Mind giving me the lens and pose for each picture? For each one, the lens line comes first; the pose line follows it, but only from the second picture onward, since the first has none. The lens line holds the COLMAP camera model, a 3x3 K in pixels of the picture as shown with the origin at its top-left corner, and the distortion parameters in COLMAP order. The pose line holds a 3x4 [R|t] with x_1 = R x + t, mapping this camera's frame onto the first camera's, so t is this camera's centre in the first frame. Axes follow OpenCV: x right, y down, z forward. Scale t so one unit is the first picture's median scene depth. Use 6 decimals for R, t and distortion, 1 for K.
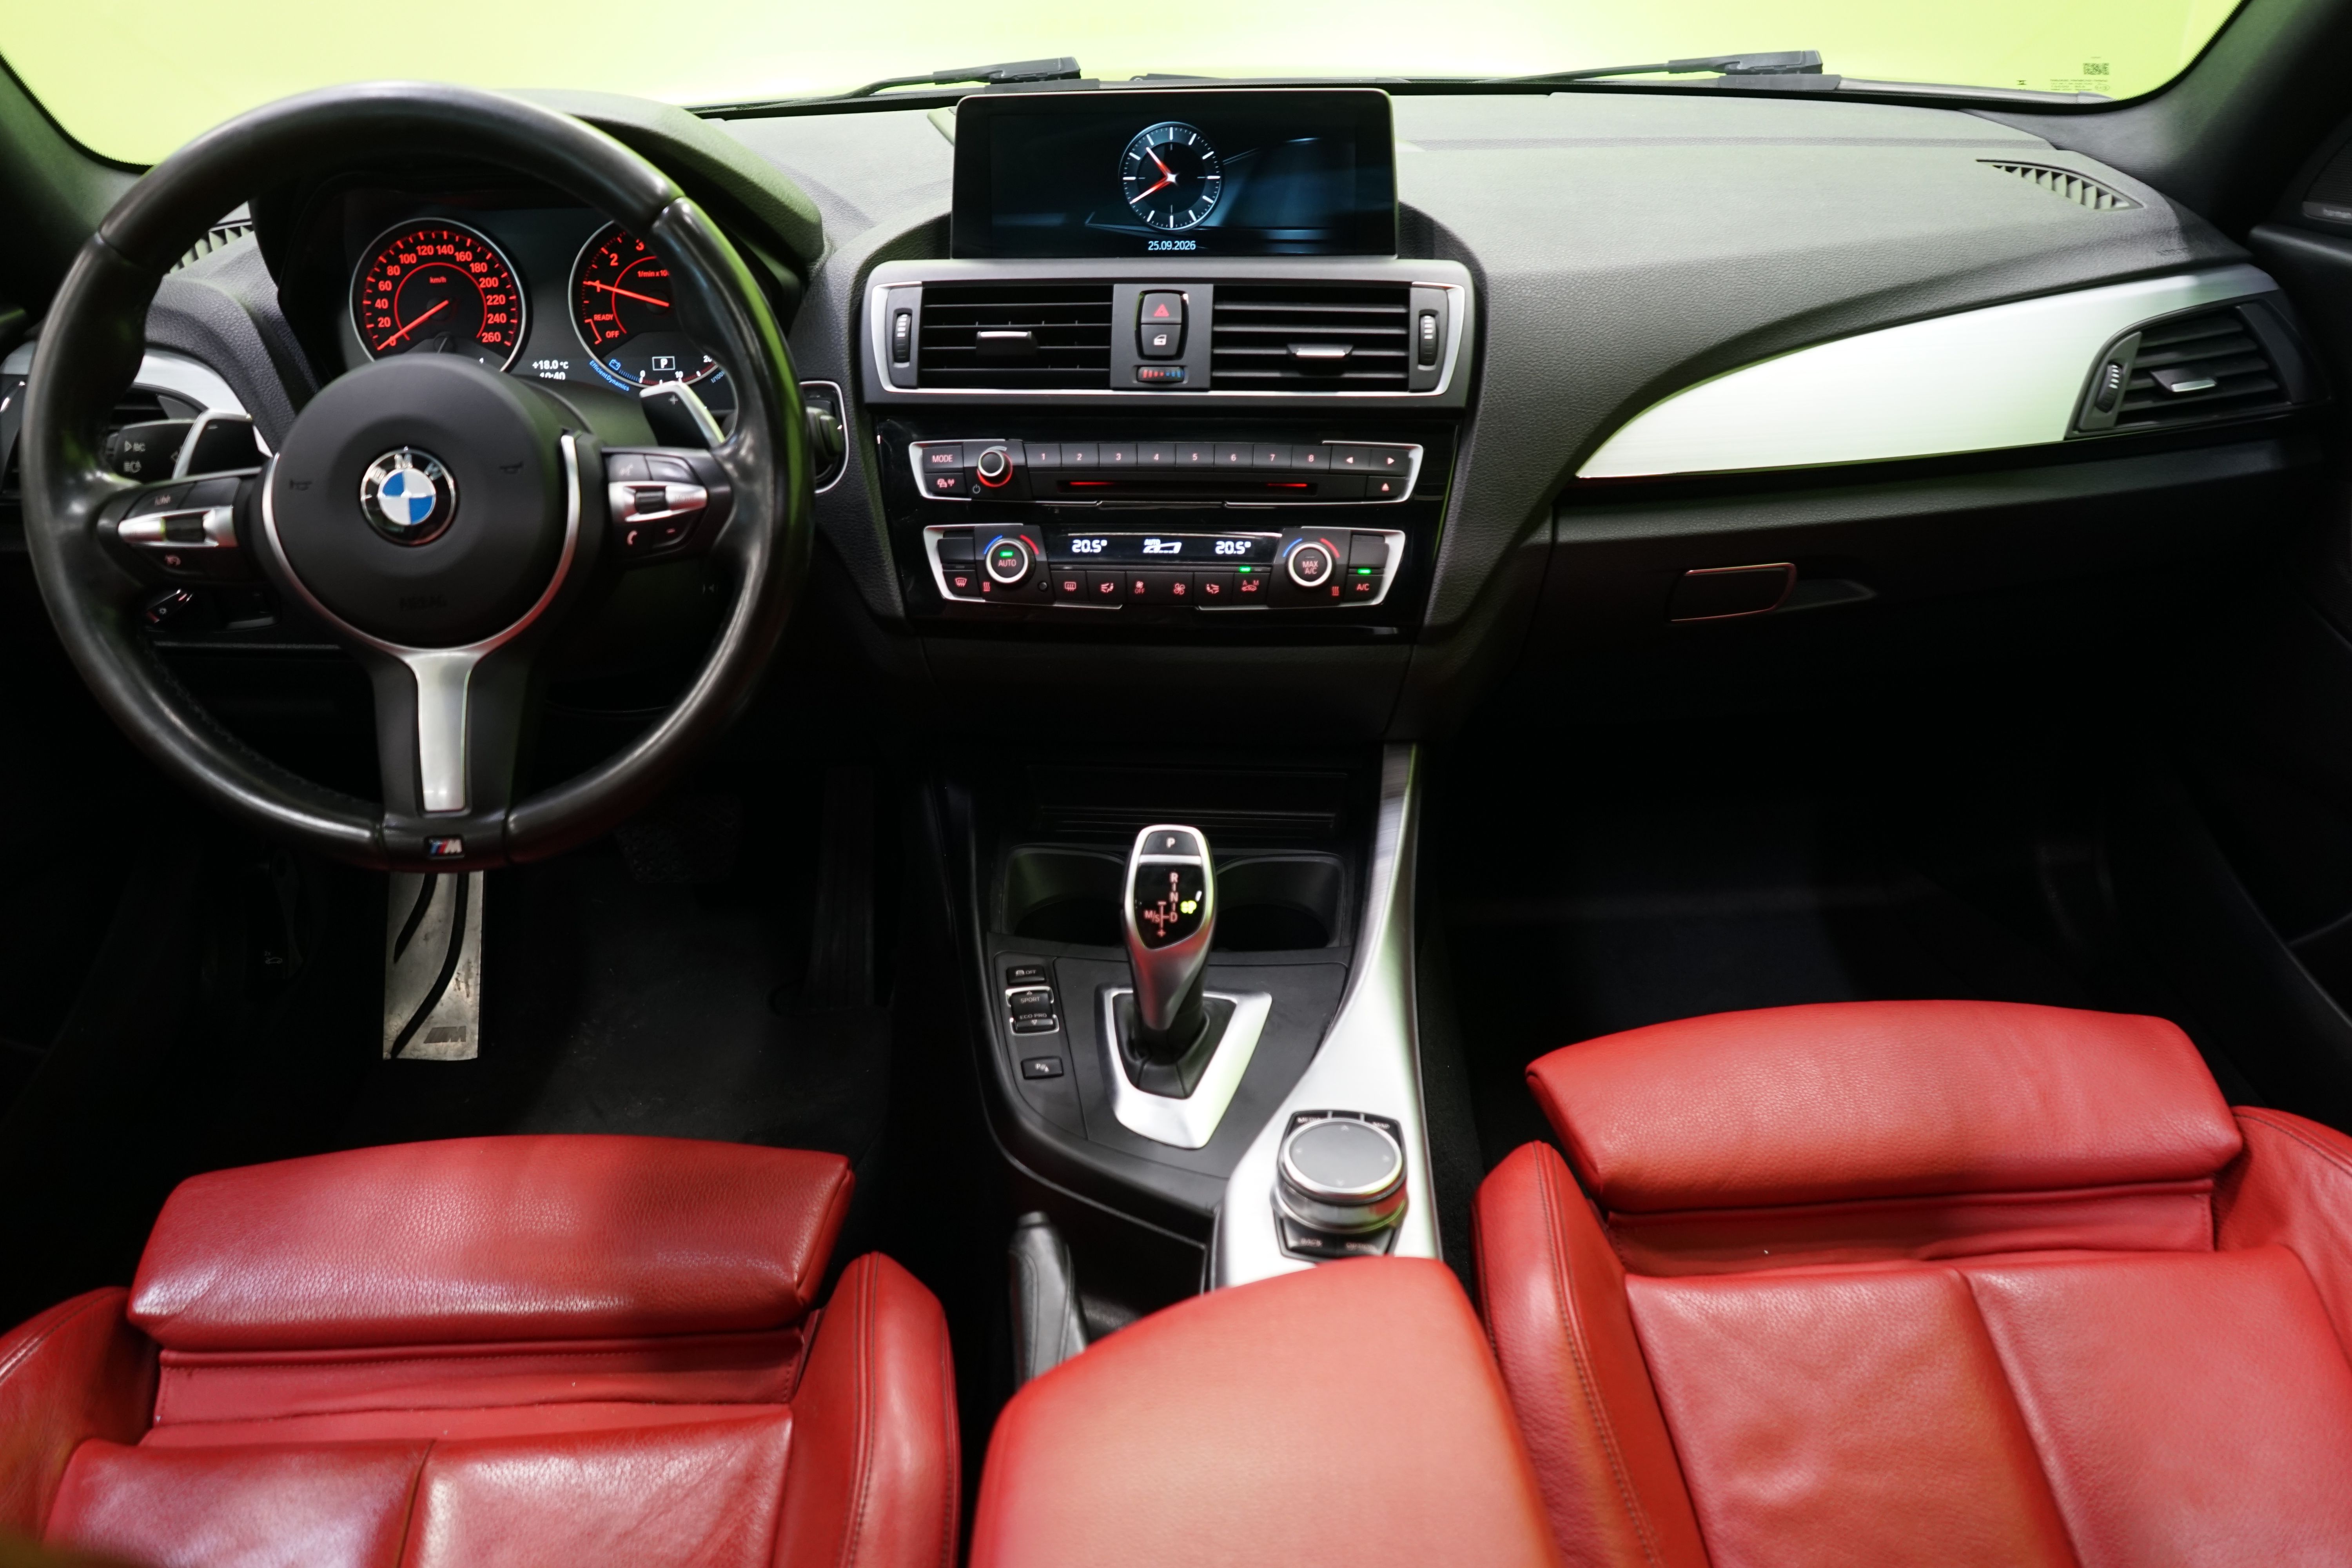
lens RADIAL K [[1895.6, 0, 1176.0], [0, 1895.6, 784.0], [0, 0, 1]] dist [0.000188, -0.013780]
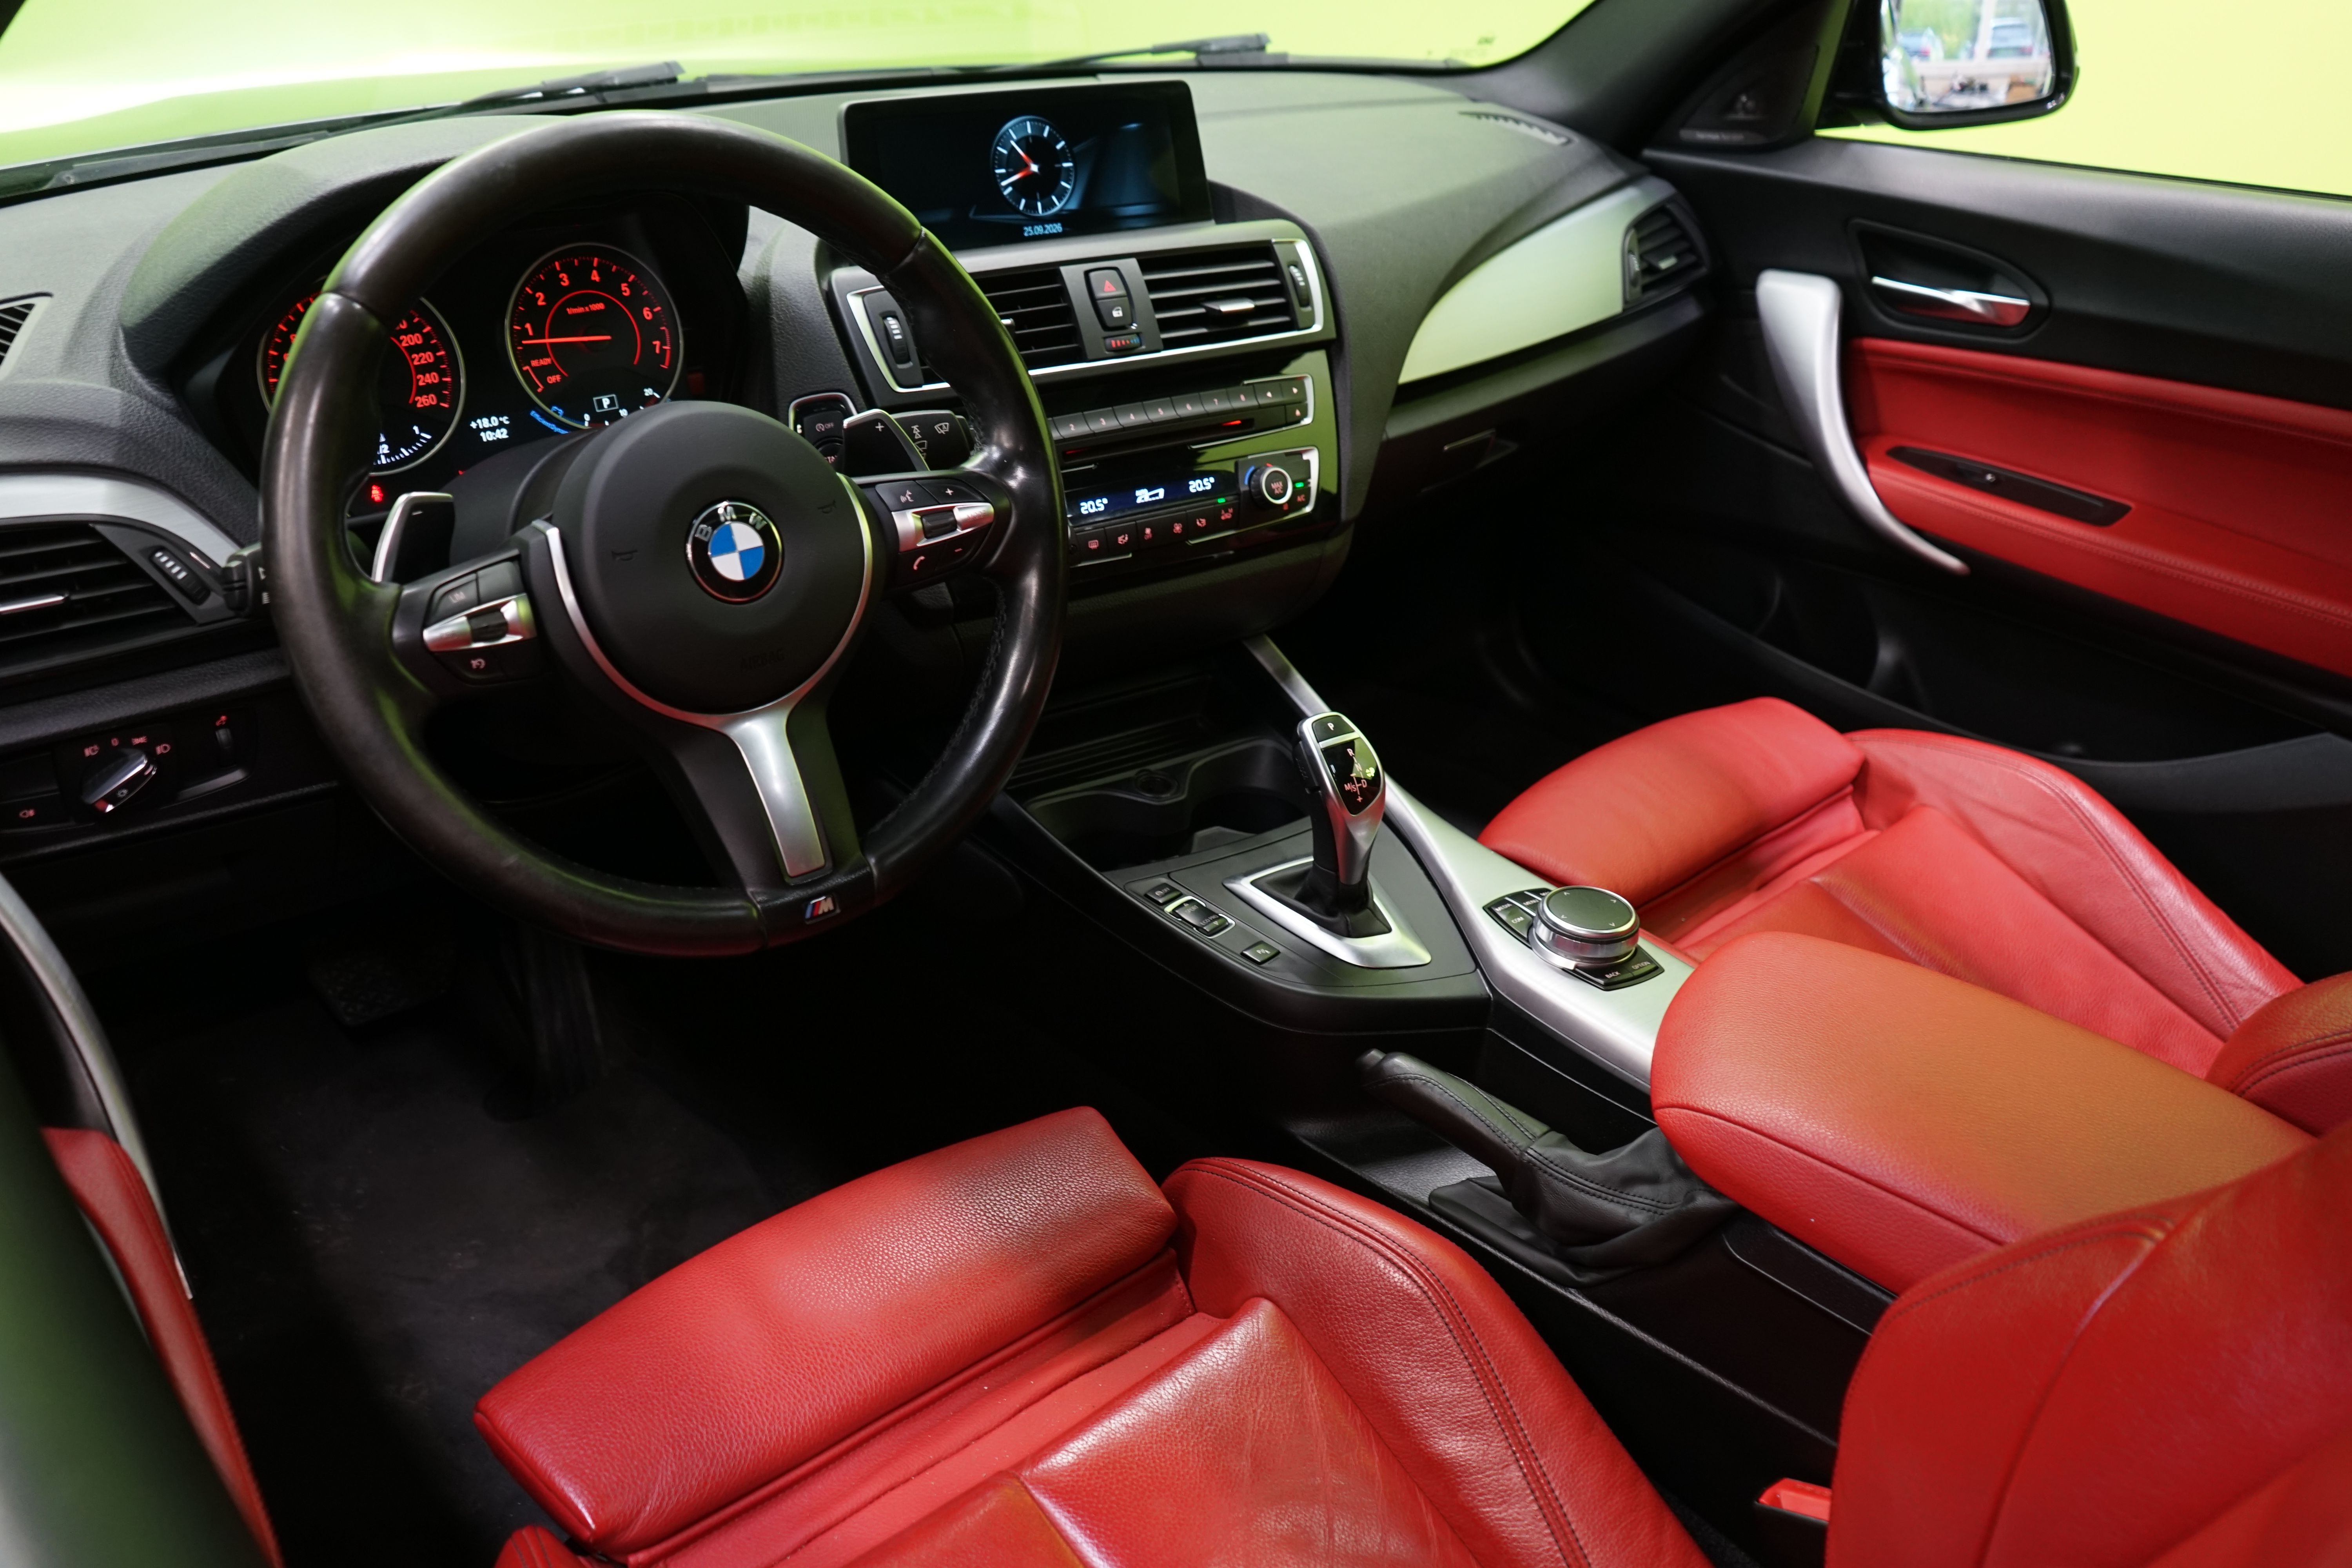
lens RADIAL K [[1895.6, 0, 1176.0], [0, 1895.6, 784.0], [0, 0, 1]] dist [0.000188, -0.013780]
pose [[0.772600, -0.257672, 0.580254, -0.669006], [0.249979, 0.963575, 0.095049, -0.061390], [-0.583610, 0.071617, 0.808870, 0.094606]]
